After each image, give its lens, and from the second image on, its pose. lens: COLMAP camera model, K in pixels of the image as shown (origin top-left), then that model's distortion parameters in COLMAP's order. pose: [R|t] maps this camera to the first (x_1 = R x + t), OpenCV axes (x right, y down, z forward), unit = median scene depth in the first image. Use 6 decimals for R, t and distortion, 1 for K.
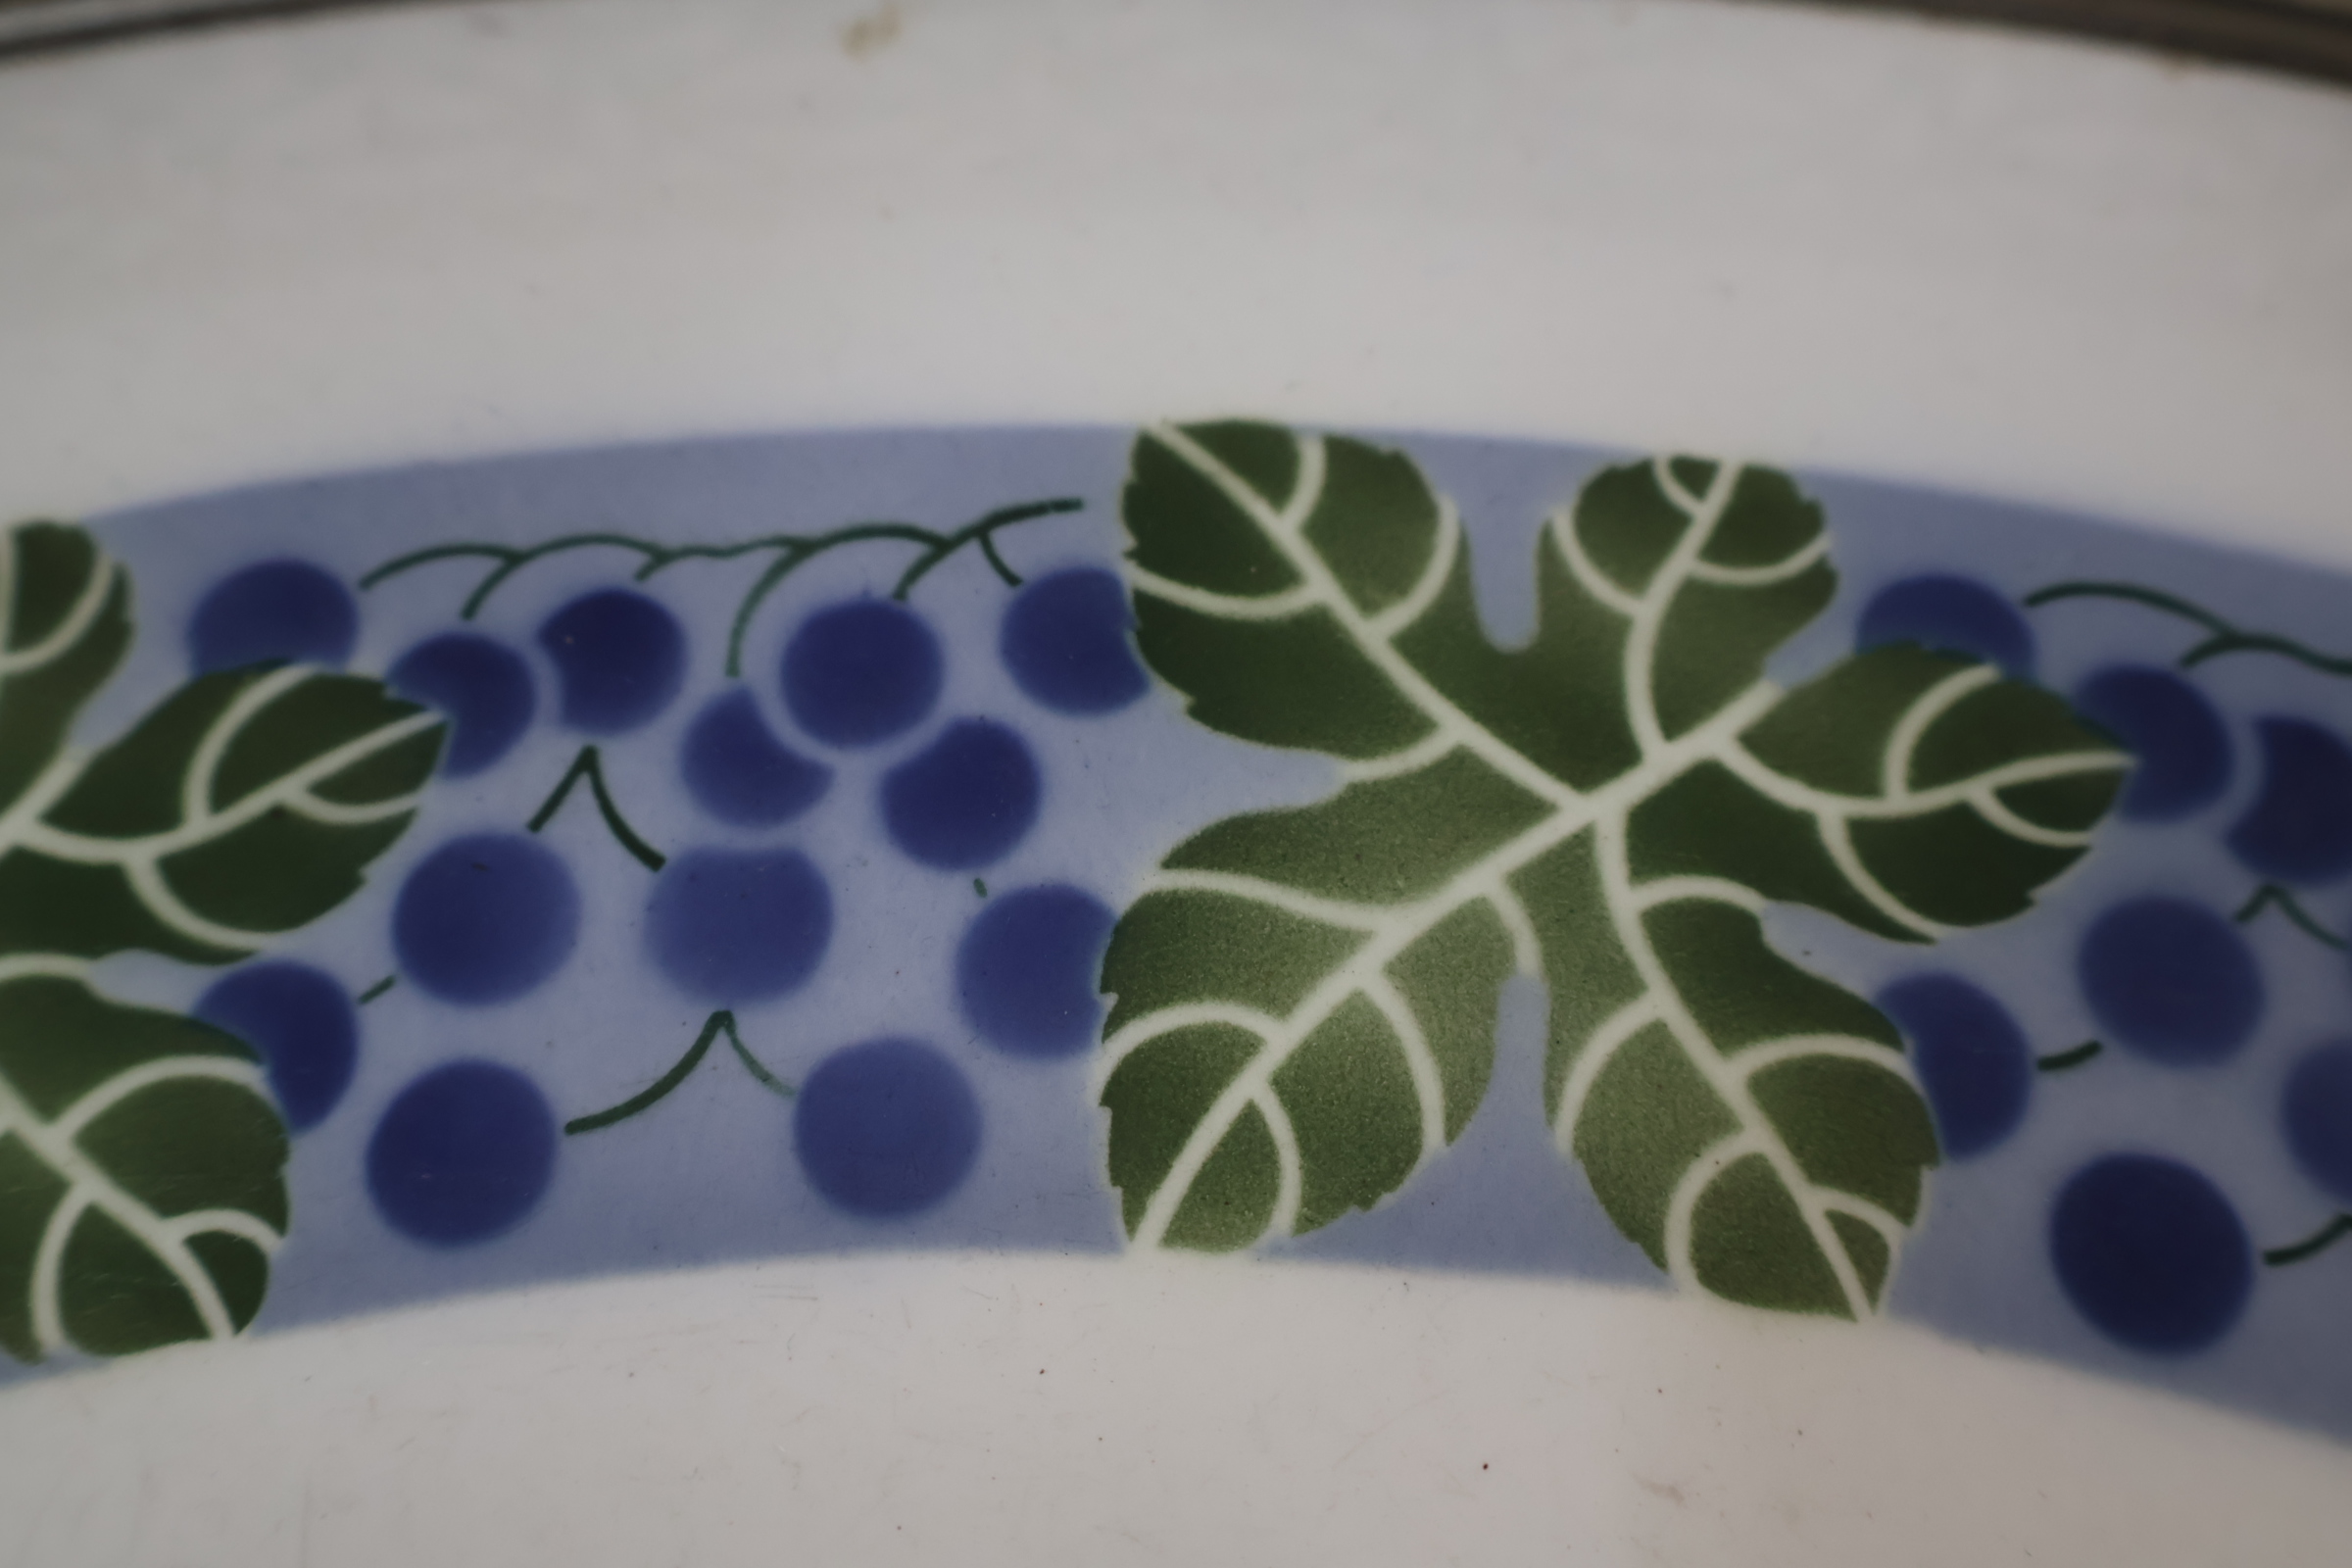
lens RADIAL K [[2463.3, 0, 1168.6], [0, 2463.3, 788.3], [0, 0, 1]] dist [0.002588, 0.000000]
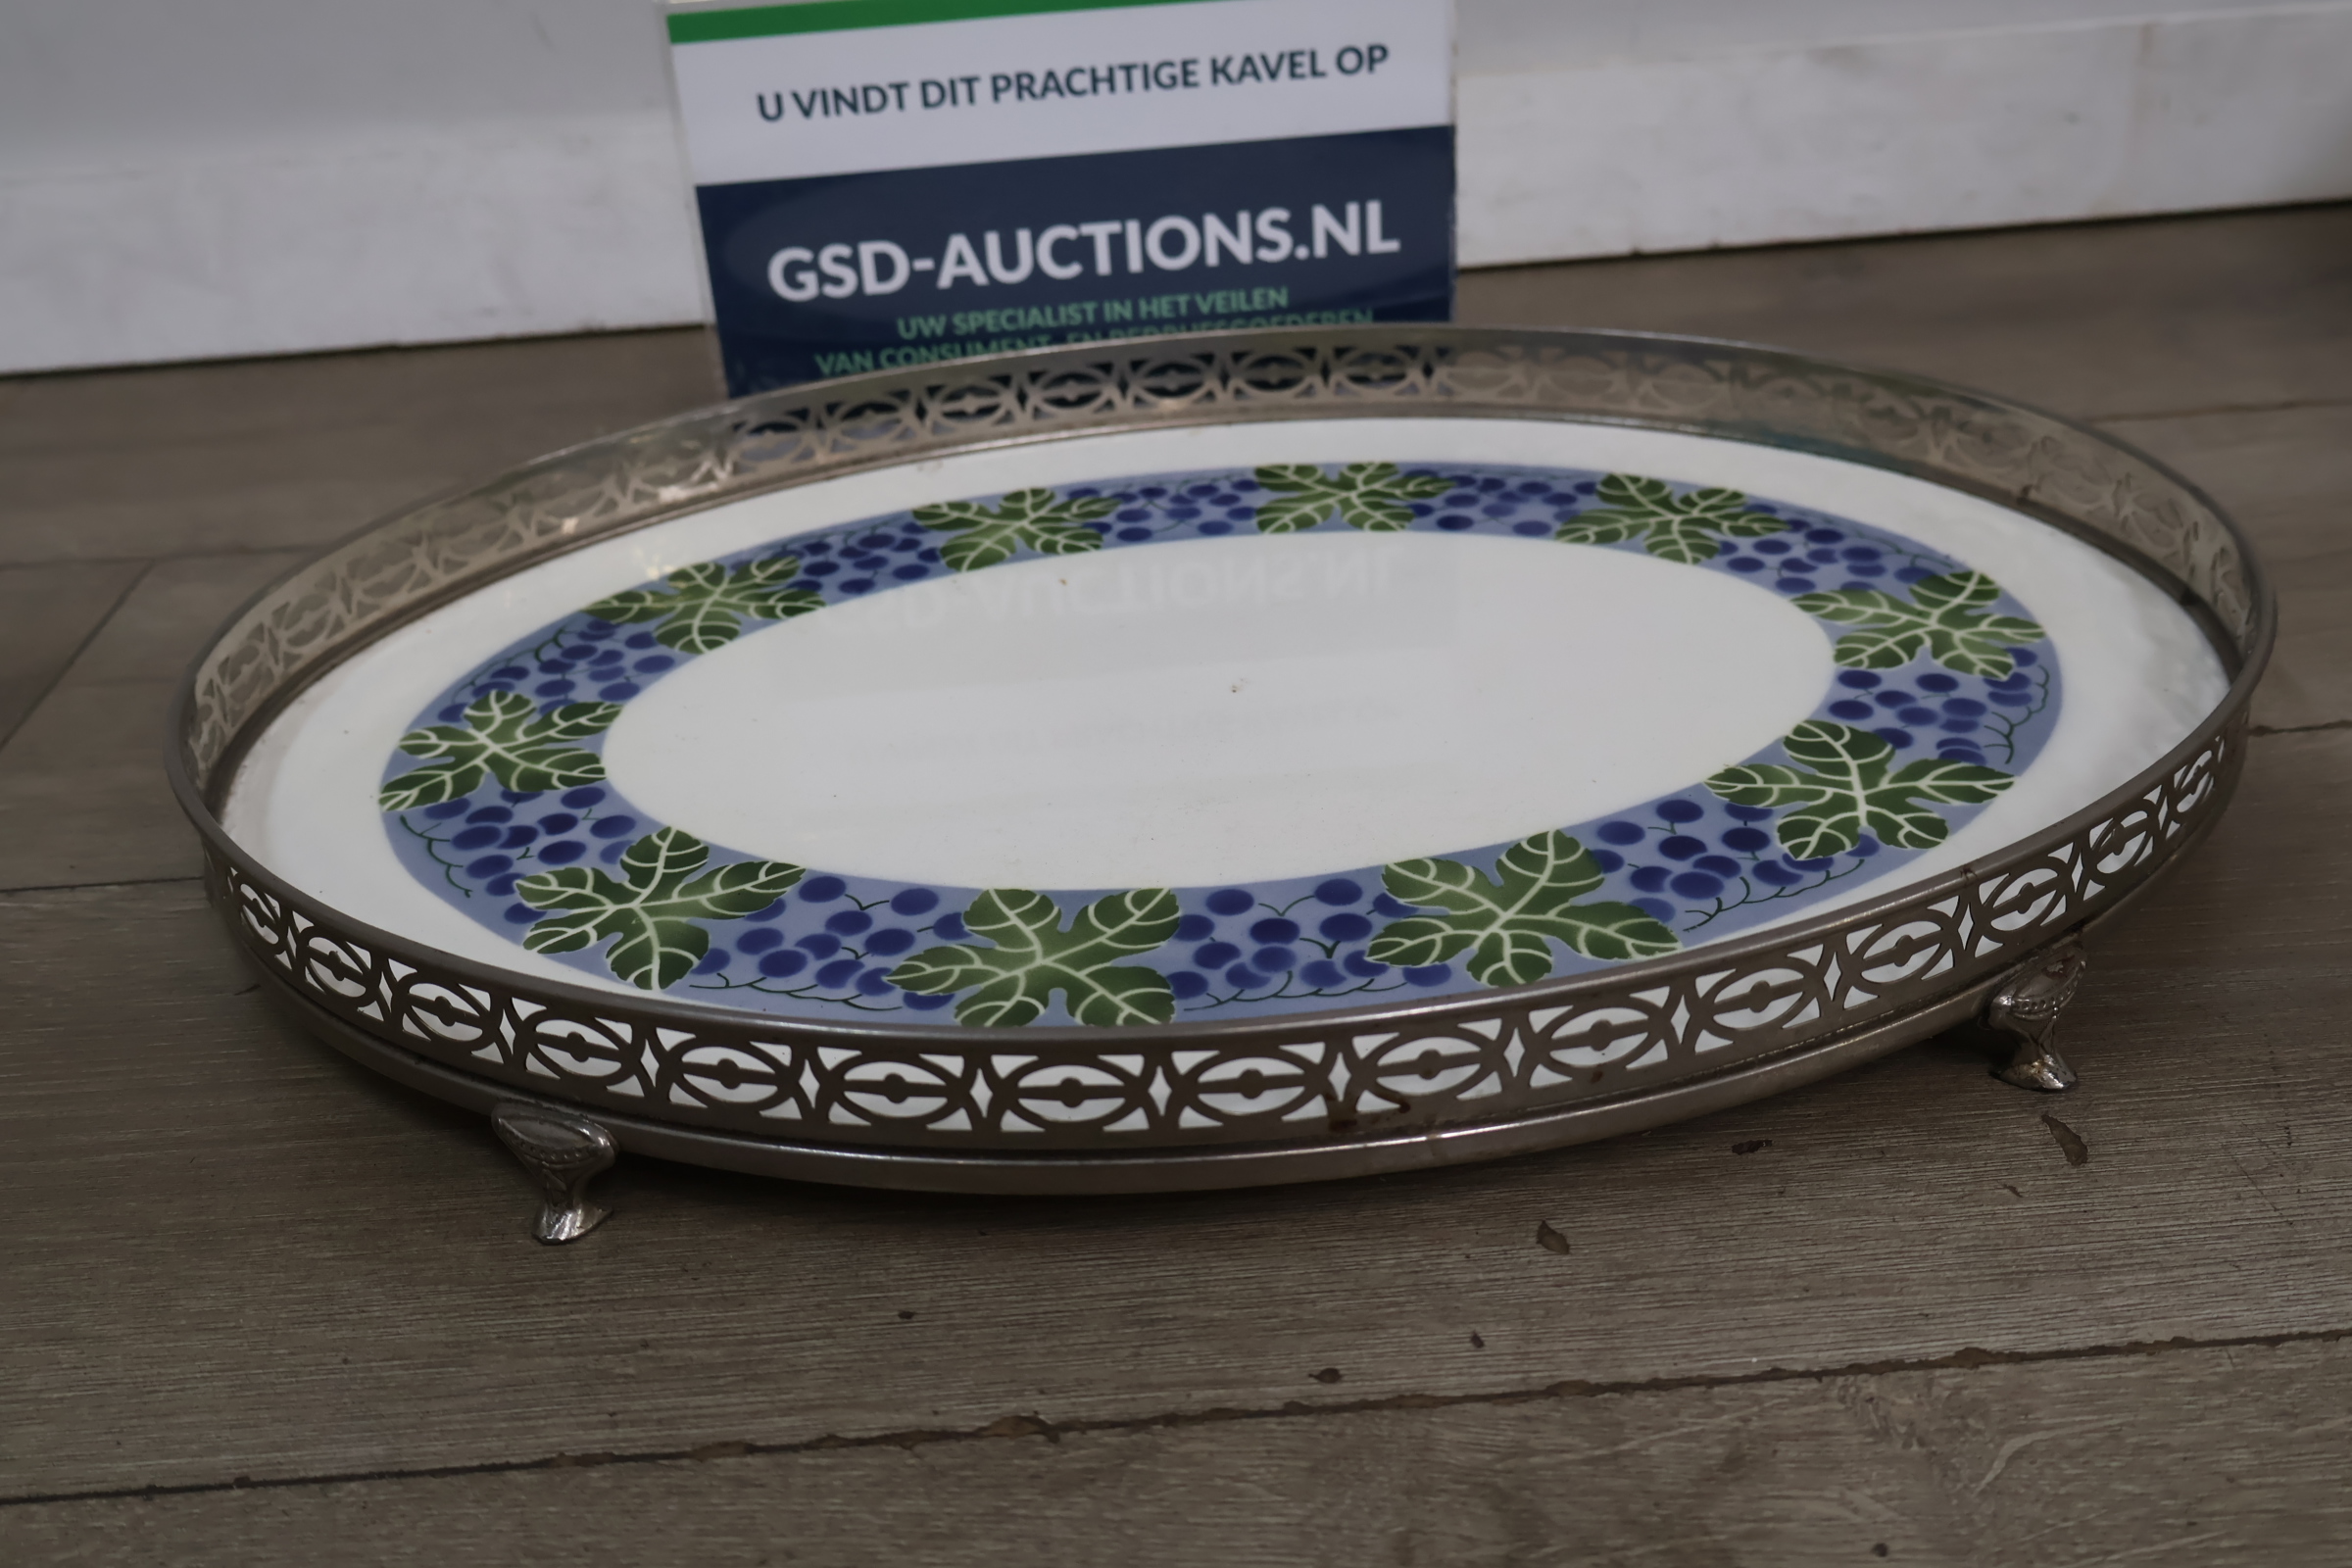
lens RADIAL K [[2463.3, 0, 1177.1], [0, 2463.3, 733.1], [0, 0, 1]] dist [0.002588, 0.000000]
pose [[0.998254, -0.056274, -0.017935, -0.120209], [0.033642, 0.791342, -0.610447, 3.503288], [0.048545, 0.608778, 0.791854, -2.745107]]
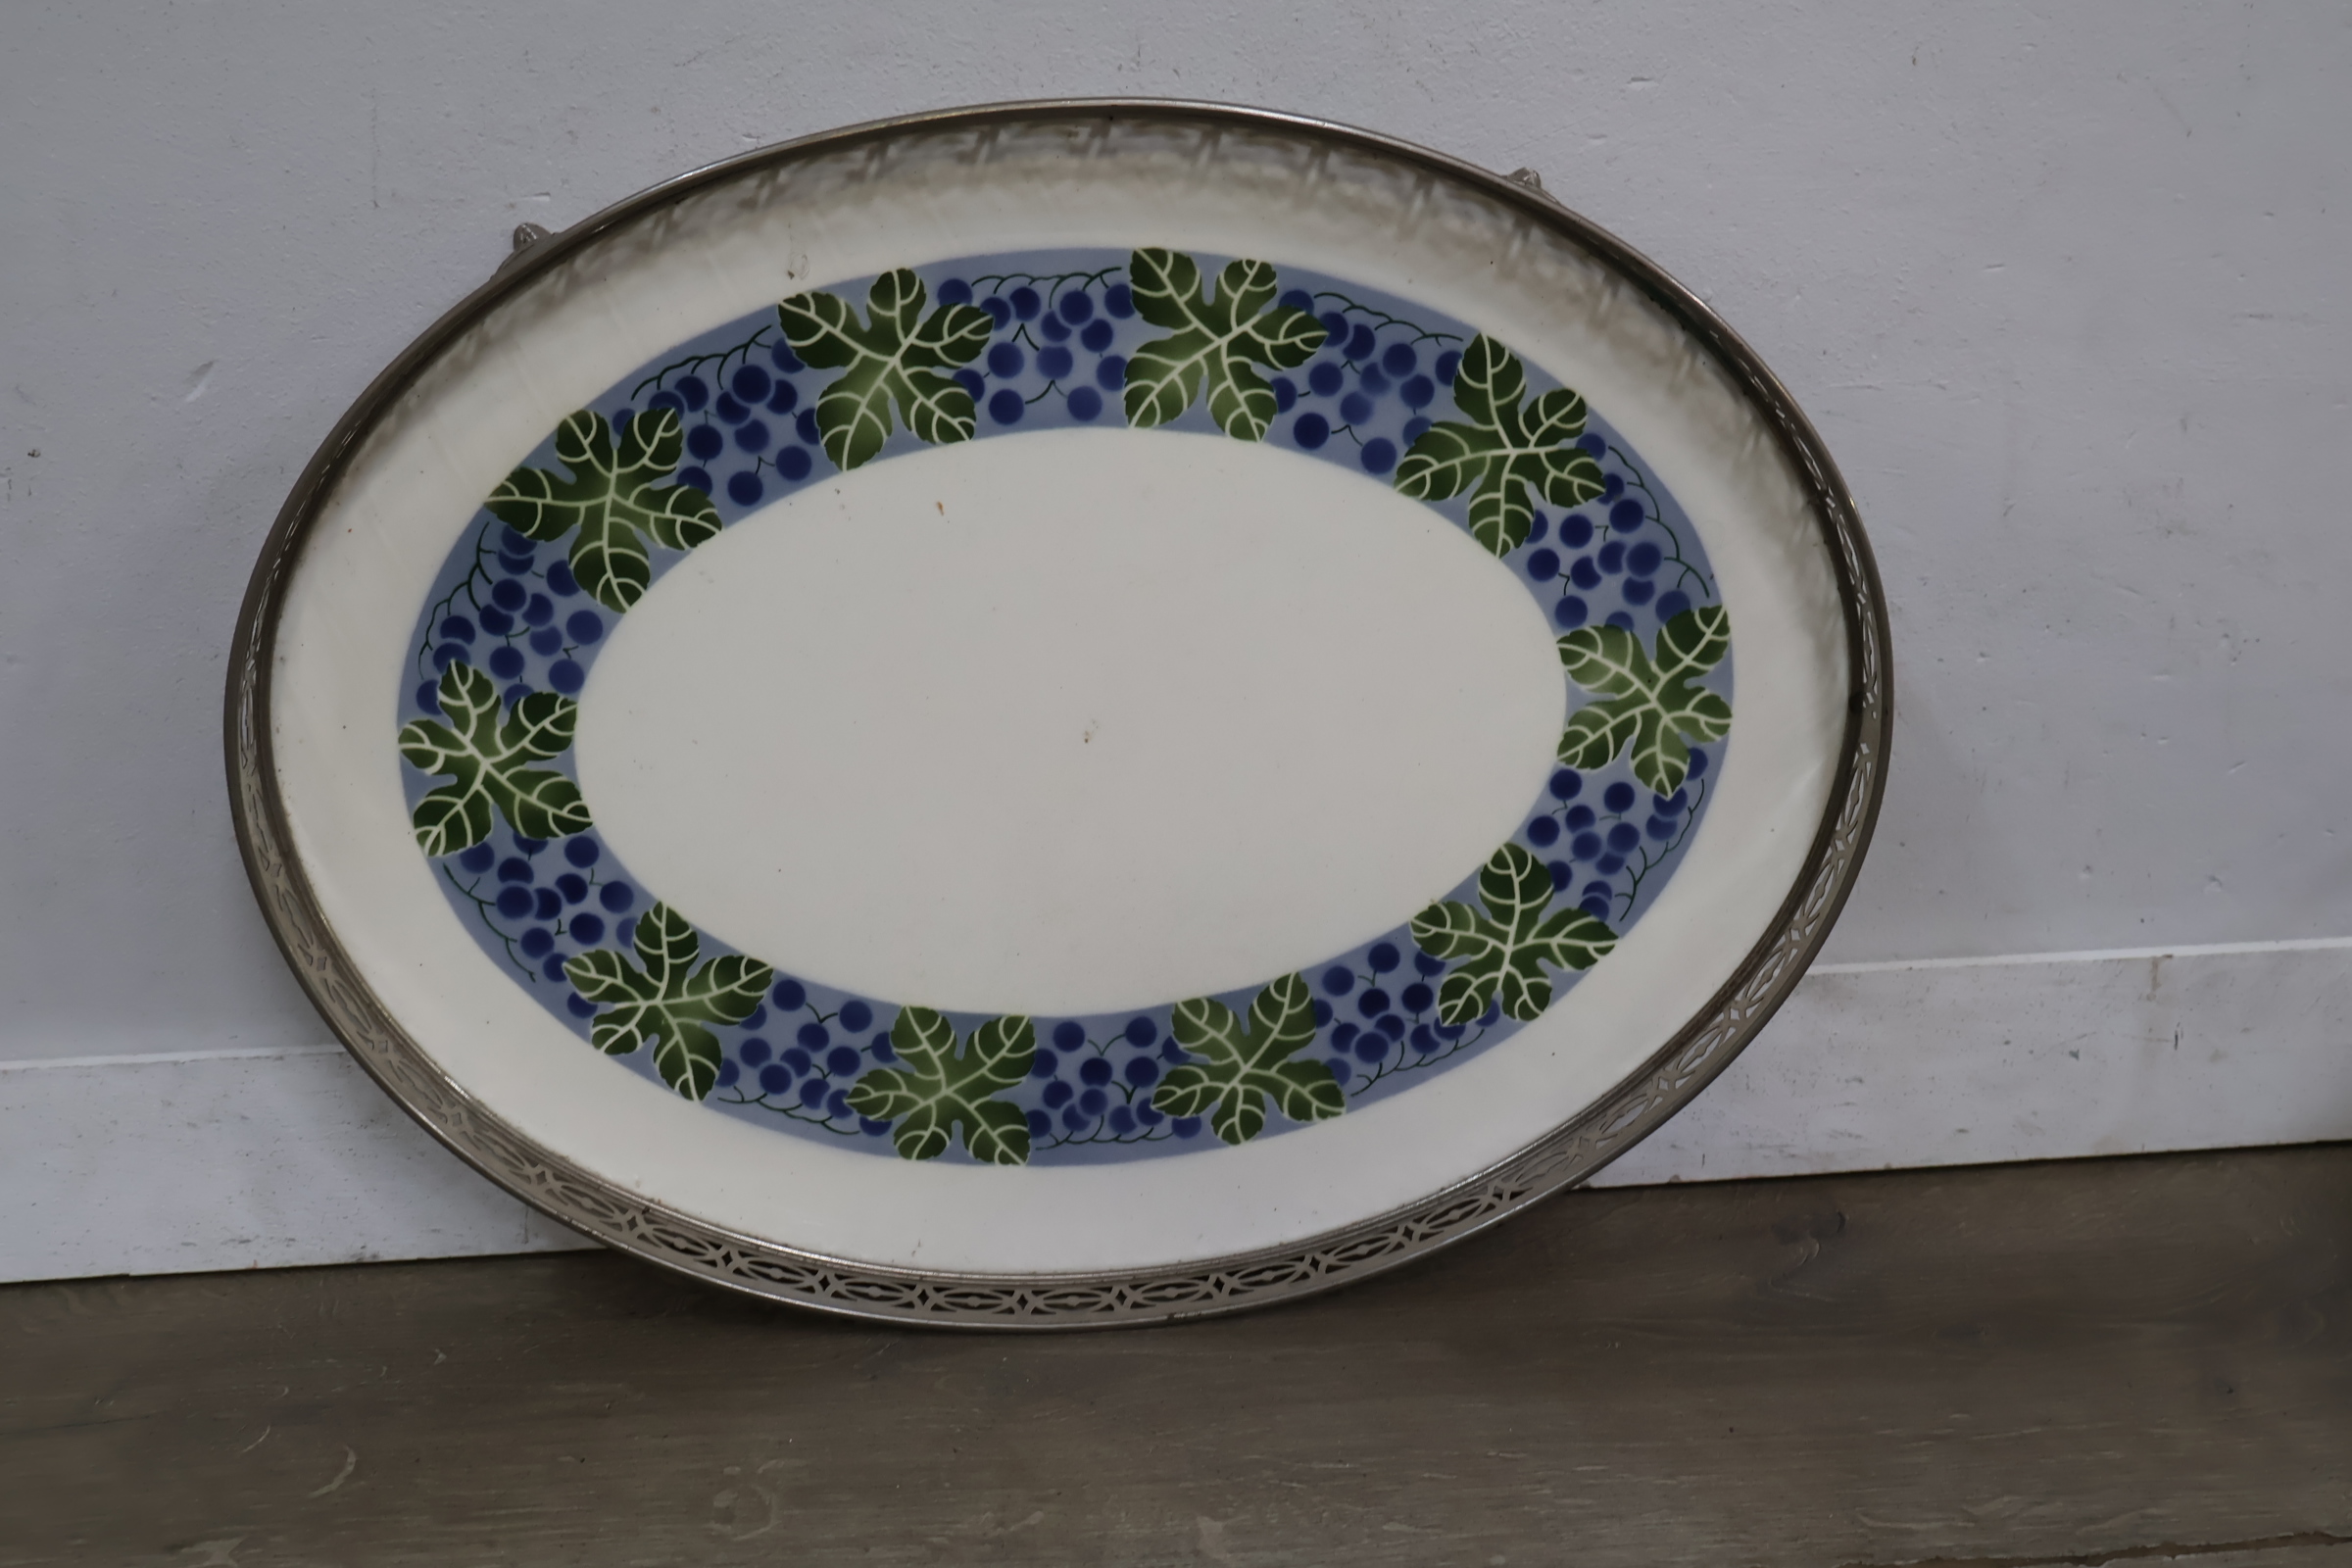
lens RADIAL K [[2463.3, 0, 1179.9], [0, 2463.3, 787.7], [0, 0, 1]] dist [0.002588, 0.000000]
pose [[0.997088, 0.004893, 0.076107, -0.299073], [-0.055001, 0.737450, 0.673158, -2.764101], [-0.052832, -0.675384, 0.735572, -3.401190]]
